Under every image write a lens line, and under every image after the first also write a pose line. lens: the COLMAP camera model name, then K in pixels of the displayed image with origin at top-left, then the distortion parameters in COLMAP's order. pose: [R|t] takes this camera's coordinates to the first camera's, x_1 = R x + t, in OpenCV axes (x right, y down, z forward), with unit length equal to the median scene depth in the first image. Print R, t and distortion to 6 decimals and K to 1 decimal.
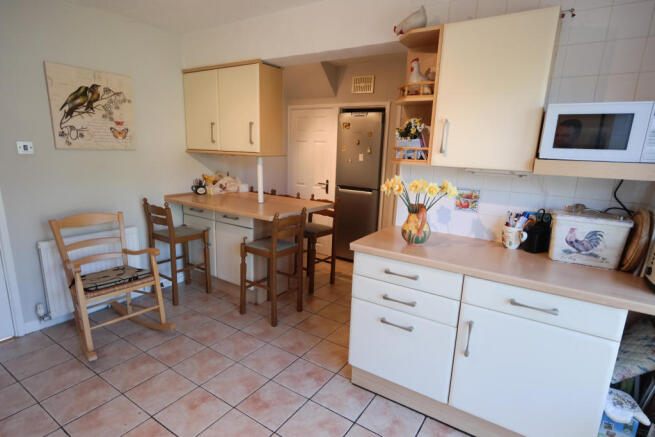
lens RADIAL K [[347.9, 0, 323.8], [0, 347.9, 220.2], [0, 0, 1]] dist [0.001627, 0.001660]
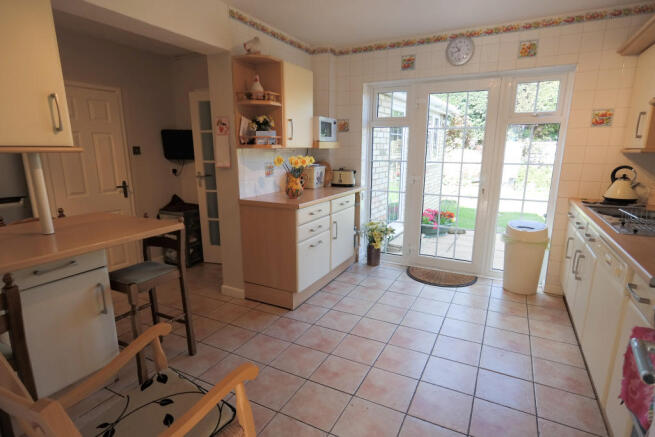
lens RADIAL K [[347.9, 0, 324.3], [0, 347.9, 221.0], [0, 0, 1]] dist [0.001627, 0.001660]
pose [[-0.098796, -0.240761, 0.965543, -1.262748], [0.212816, 0.942729, 0.256848, -0.202188], [-0.972085, 0.230859, -0.041900, 0.929101]]
